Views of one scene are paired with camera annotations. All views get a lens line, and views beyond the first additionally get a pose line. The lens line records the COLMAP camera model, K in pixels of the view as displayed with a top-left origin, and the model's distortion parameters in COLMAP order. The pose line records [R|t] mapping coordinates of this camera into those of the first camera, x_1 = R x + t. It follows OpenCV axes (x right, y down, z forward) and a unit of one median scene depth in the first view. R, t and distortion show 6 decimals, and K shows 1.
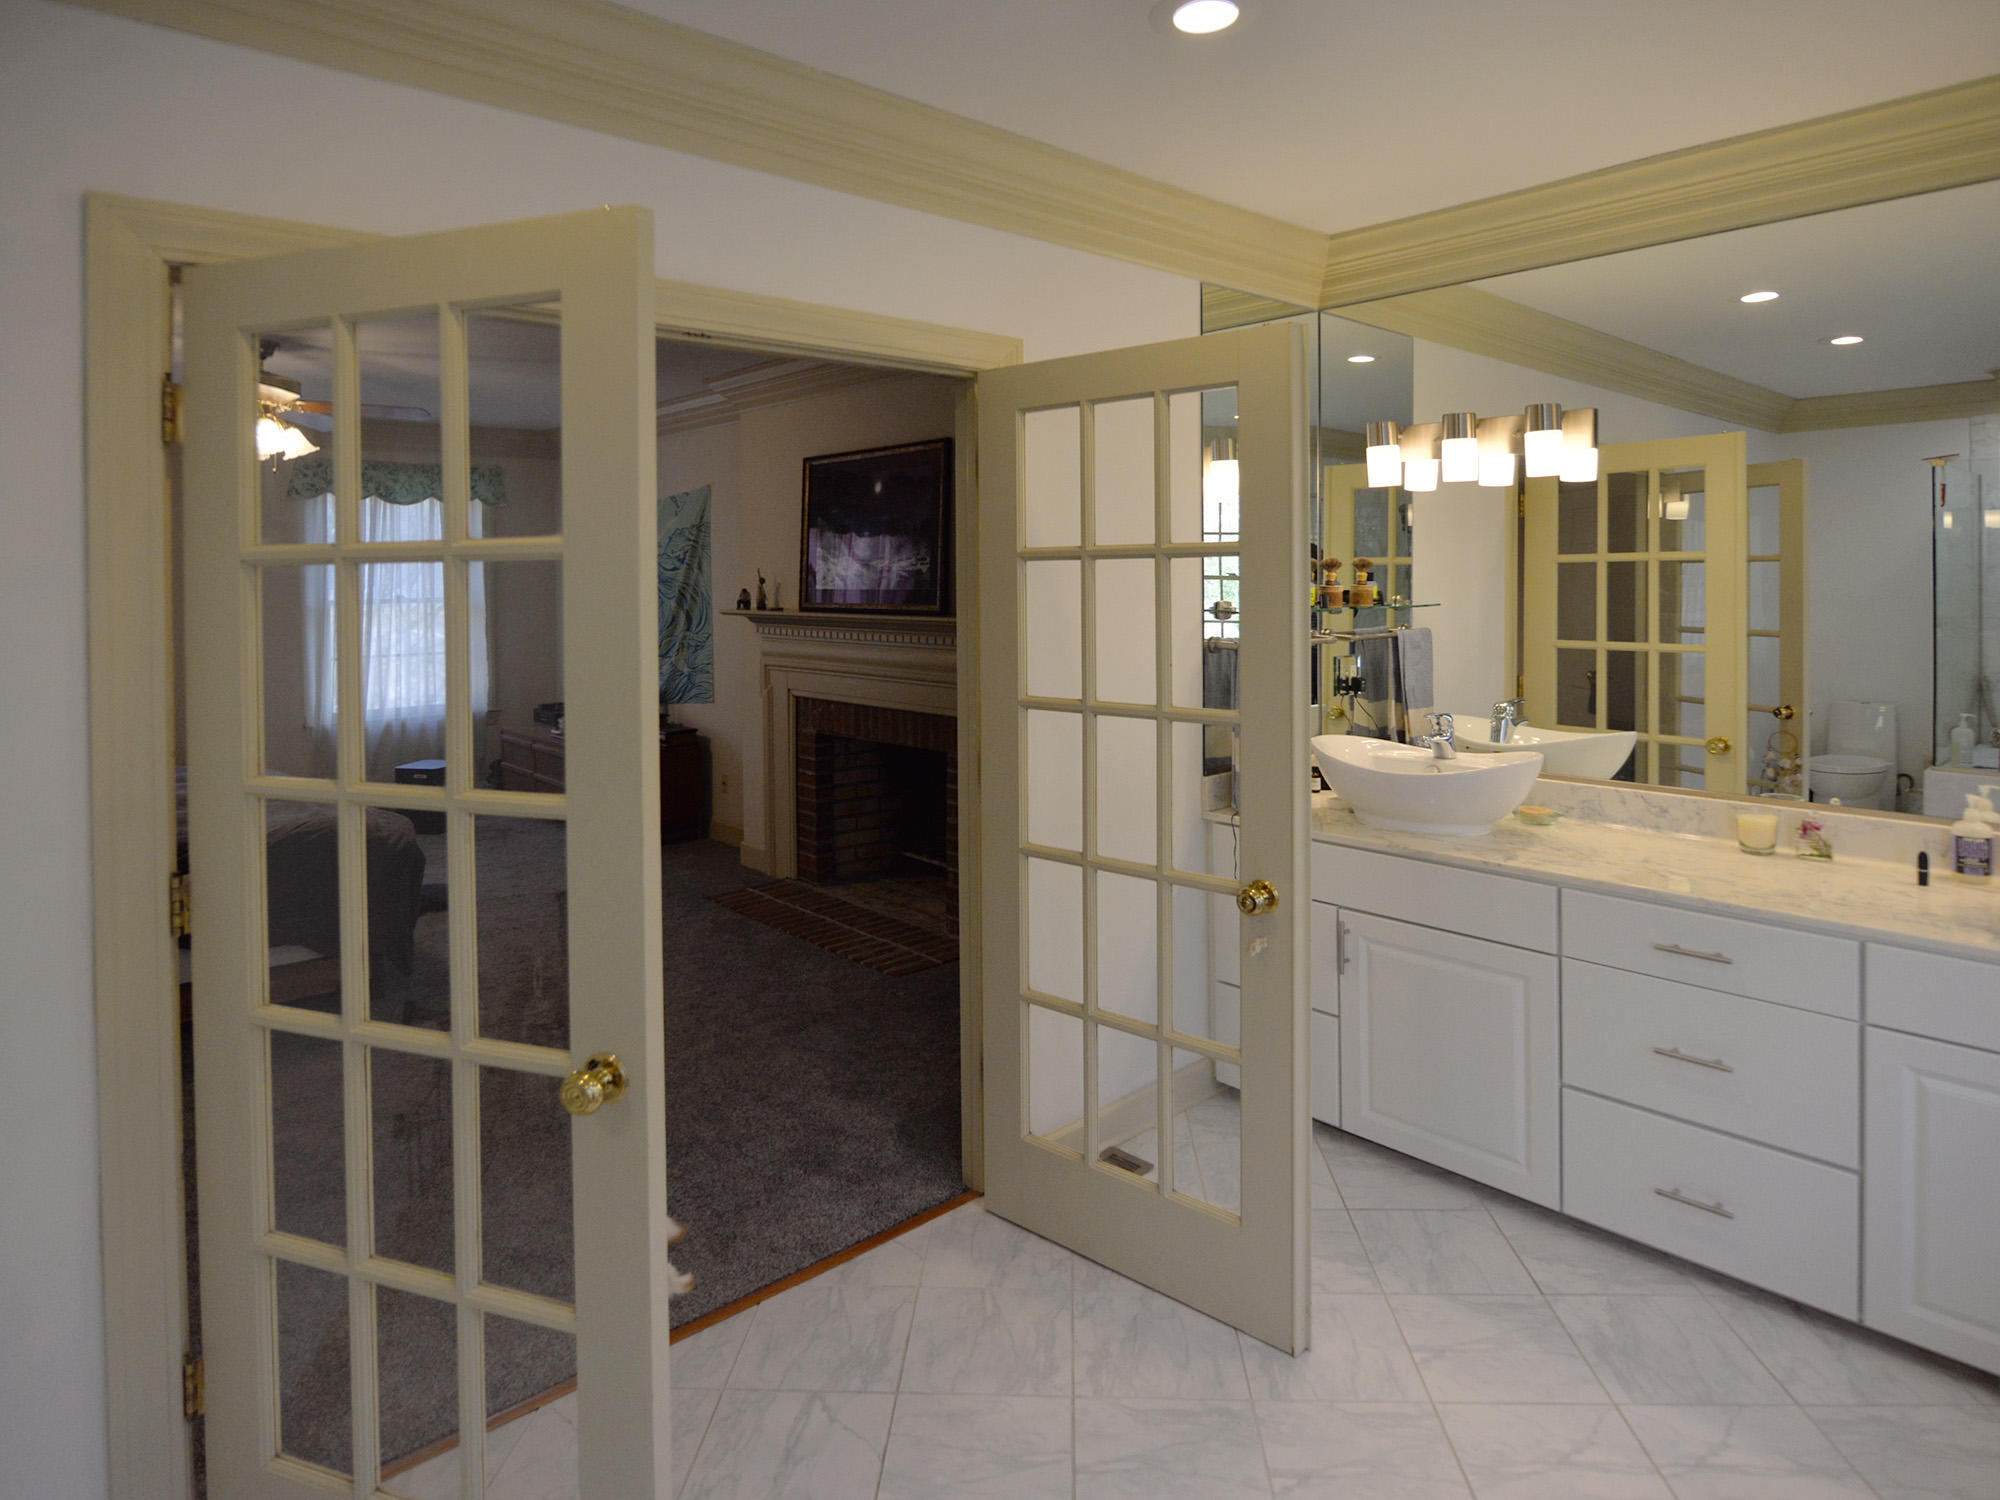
lens RADIAL K [[1145.7, 0, 1001.9], [0, 1145.7, 598.0], [0, 0, 1]] dist [0.001218, 0.000173]
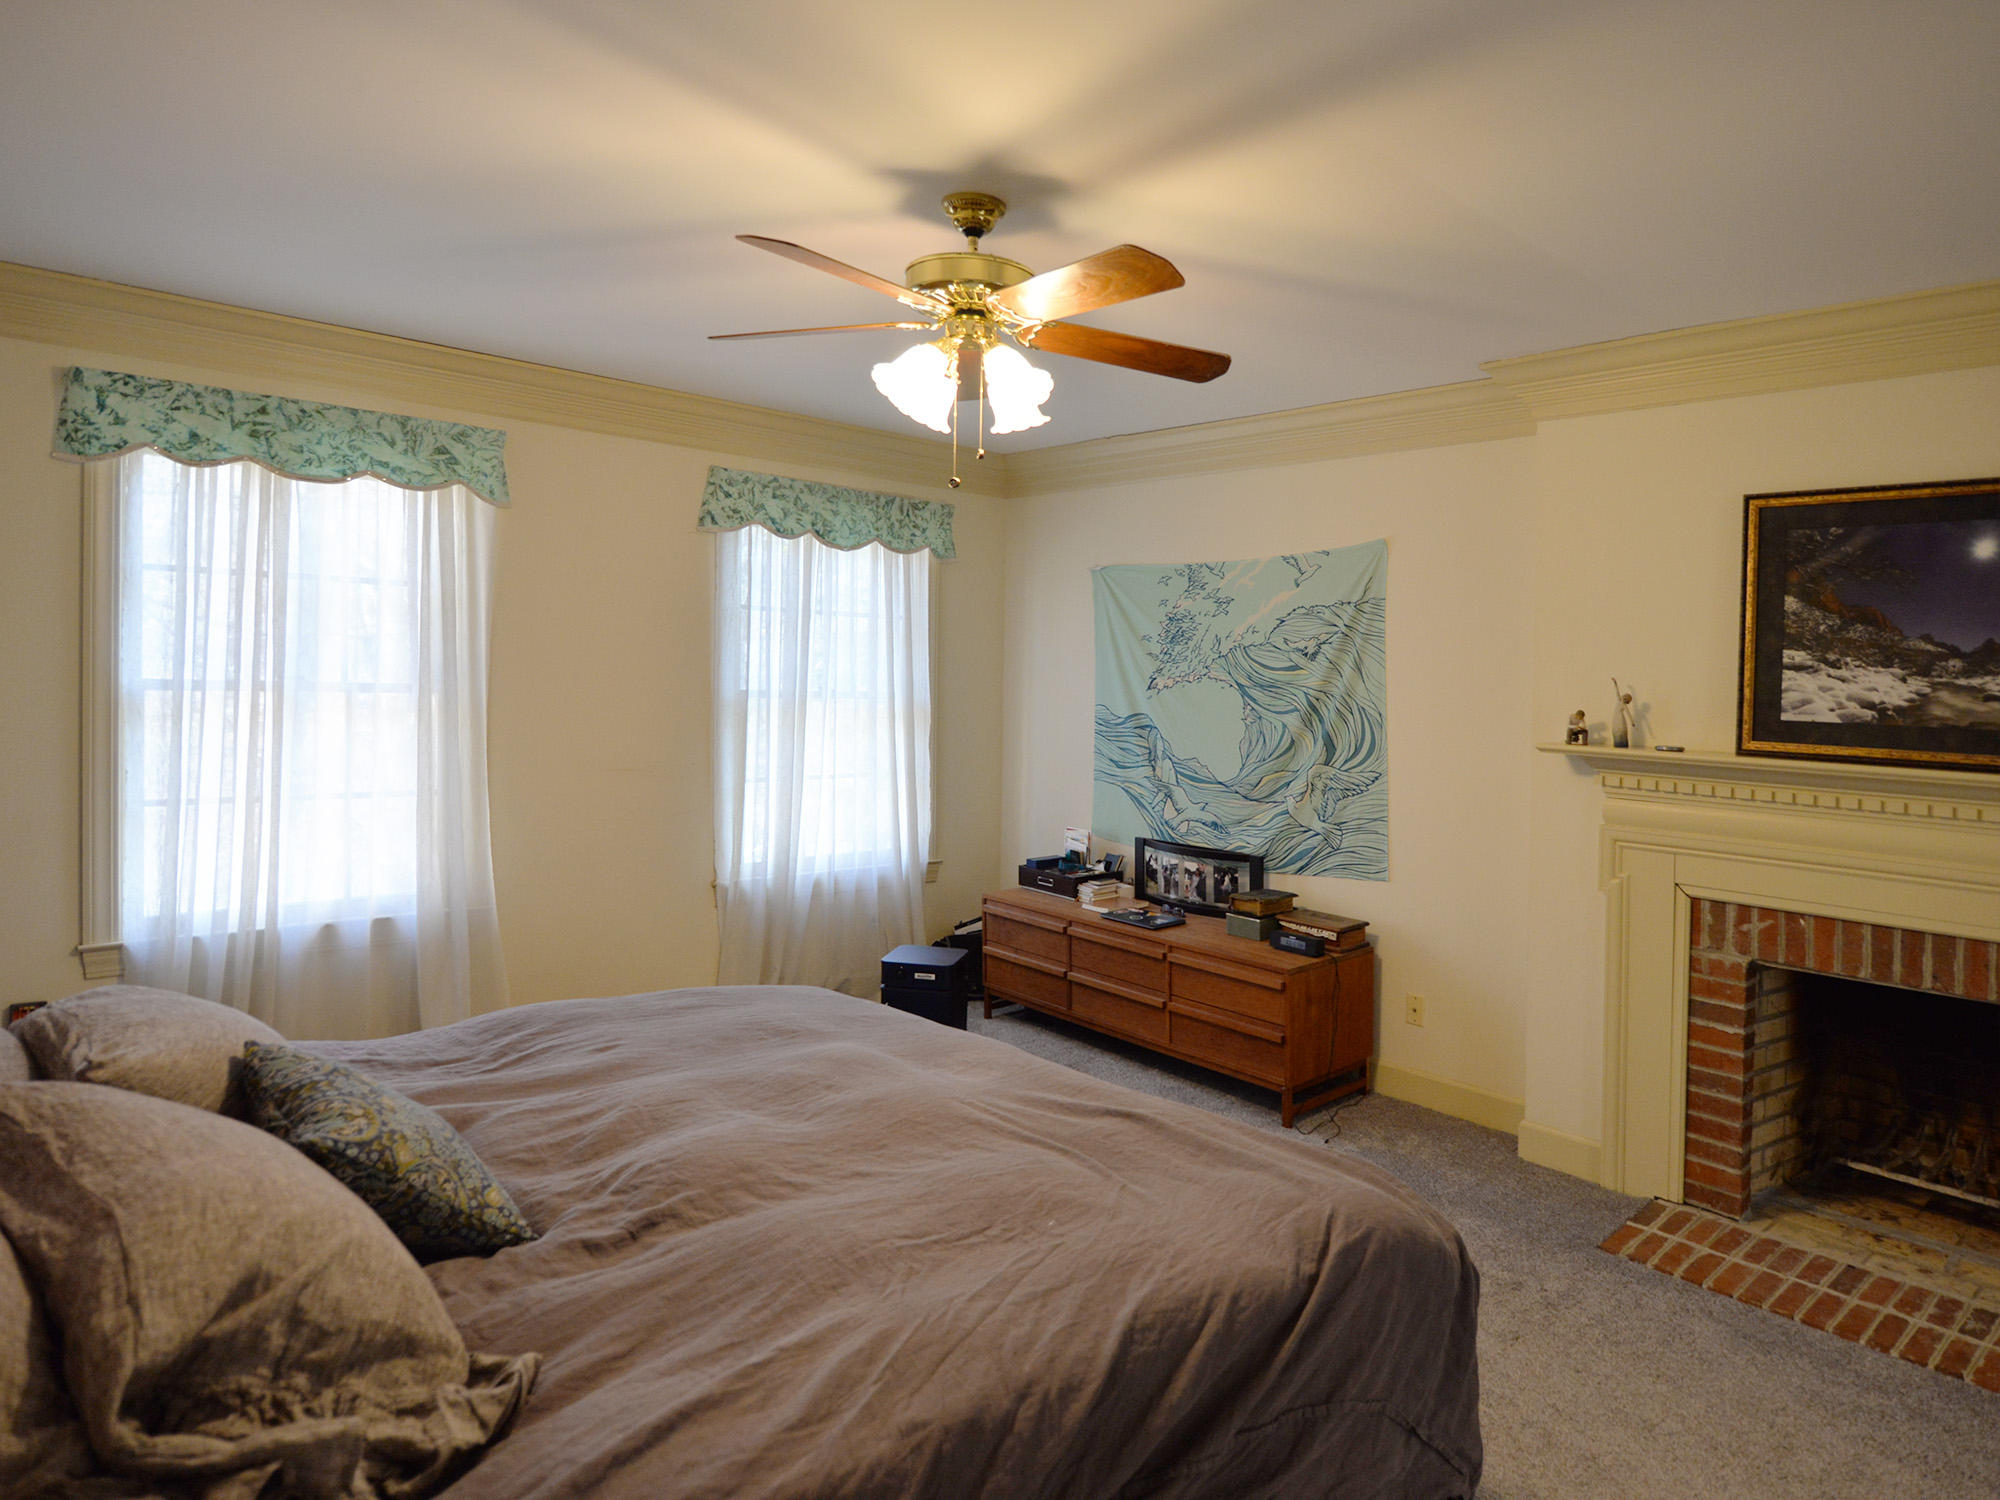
lens RADIAL K [[1141.5, 0, 999.6], [0, 1141.5, 736.7], [0, 0, 1]] dist [-0.000937, -0.001174]
pose [[0.998482, 0.047035, 0.028674, -0.483935], [-0.047977, 0.998299, 0.033111, 0.000182], [-0.027068, -0.034437, 0.999040, 0.364045]]
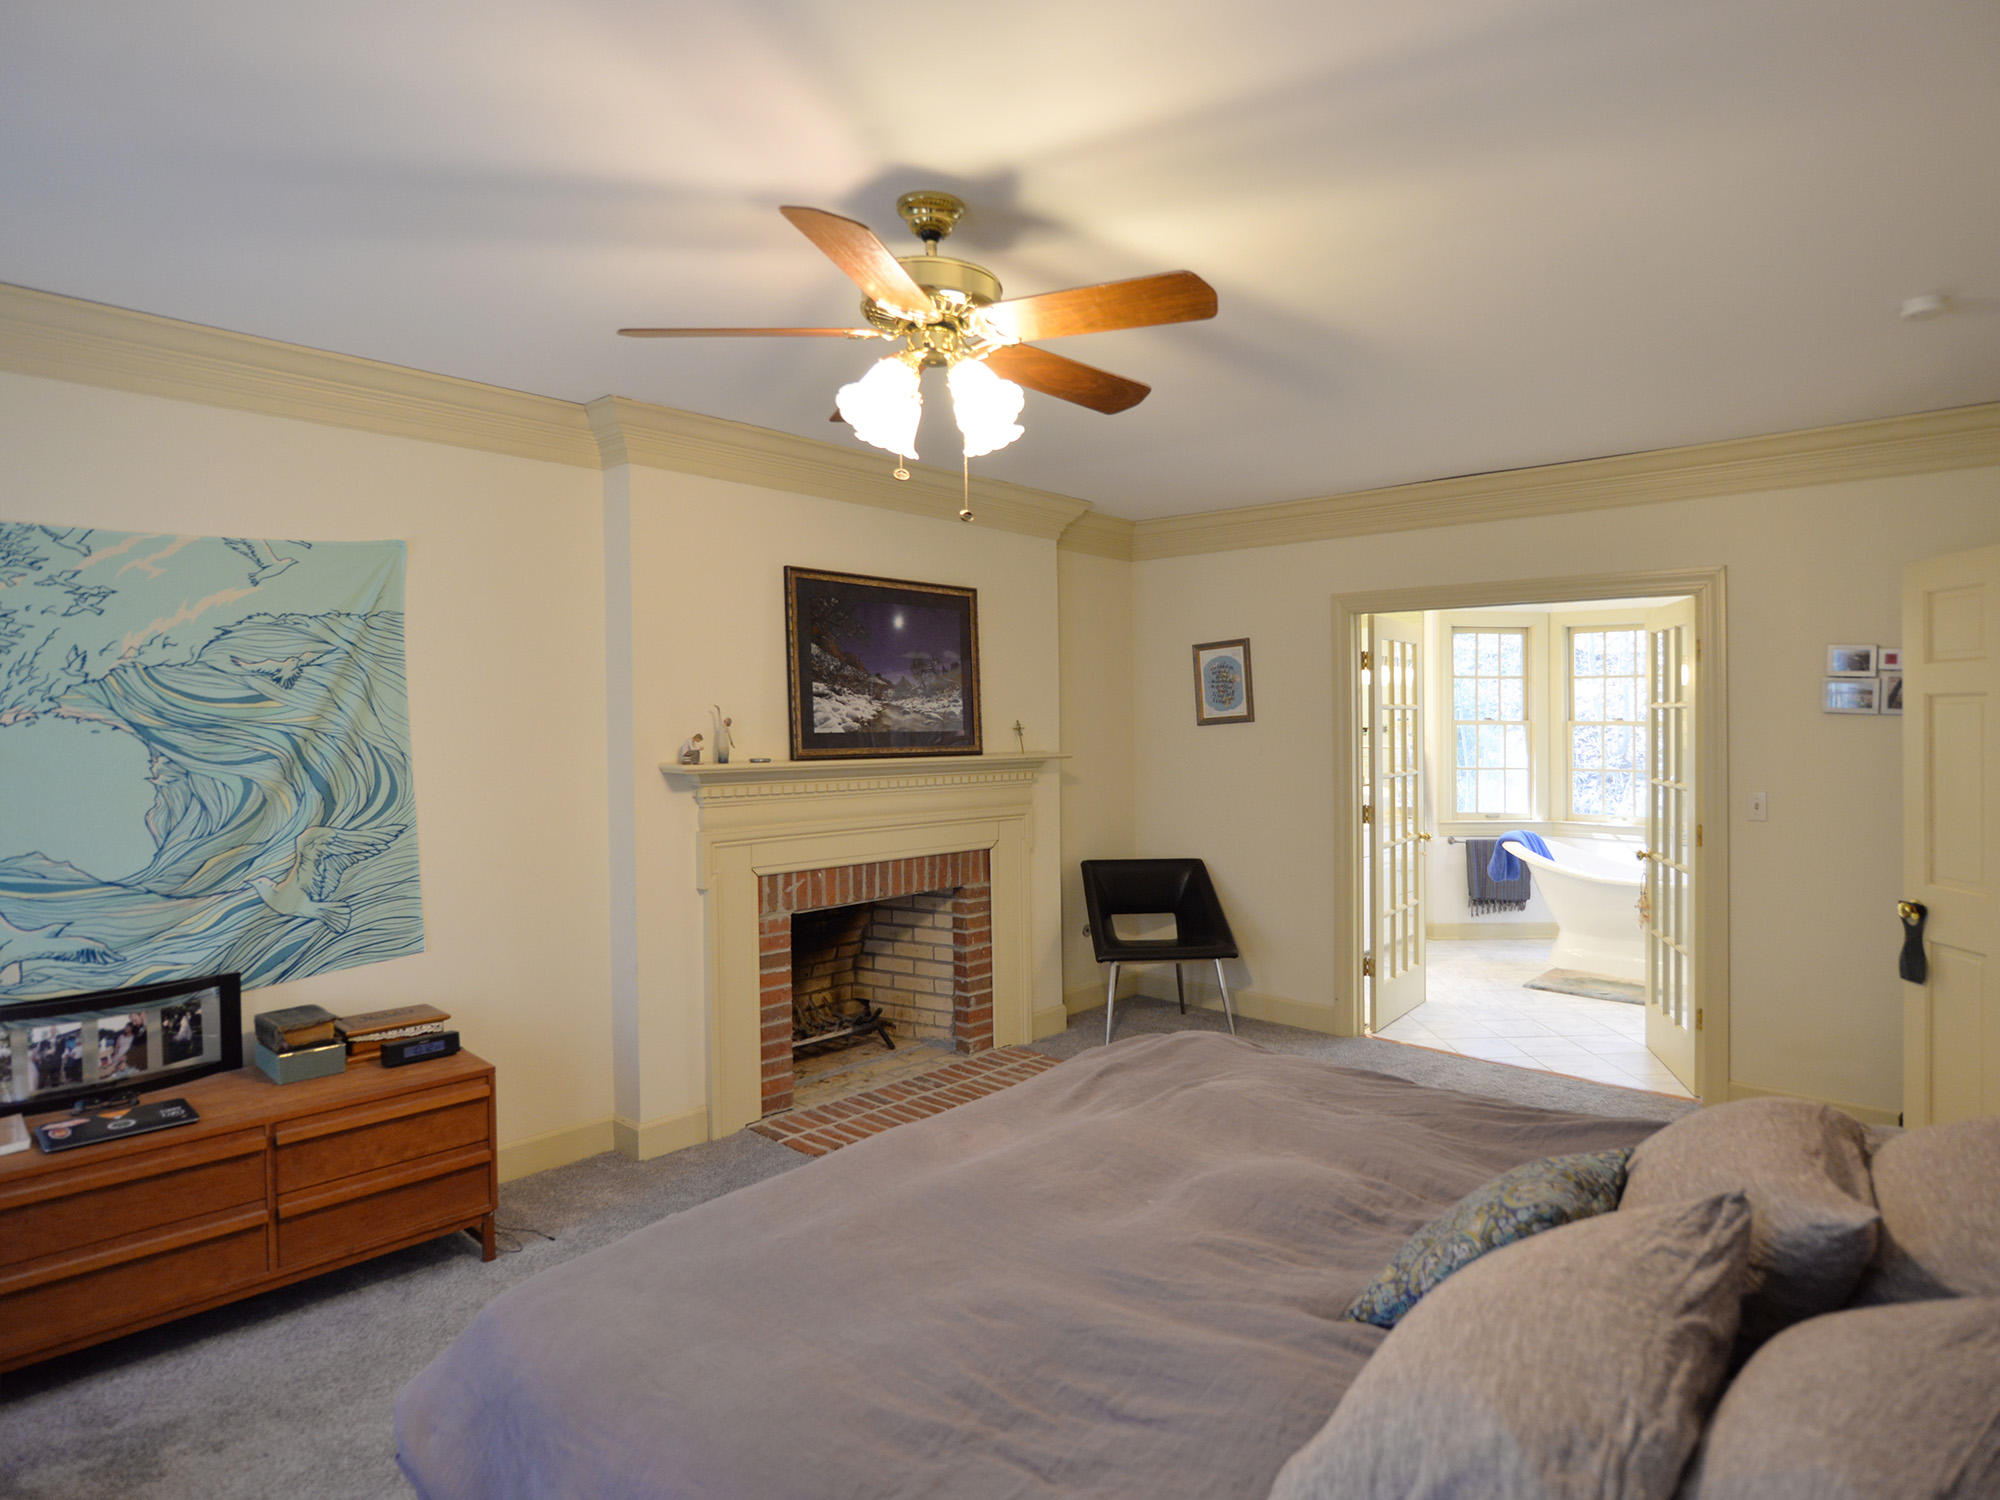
lens RADIAL K [[1153.4, 0, 1232.0], [0, 1153.4, 750.3], [0, 0, 1]] dist [0.001050, -0.000887]
pose [[-0.198147, -0.014709, 0.980062, -0.852648], [0.025939, 0.999459, 0.020245, -0.003779], [-0.979829, 0.029433, -0.197658, 0.729643]]
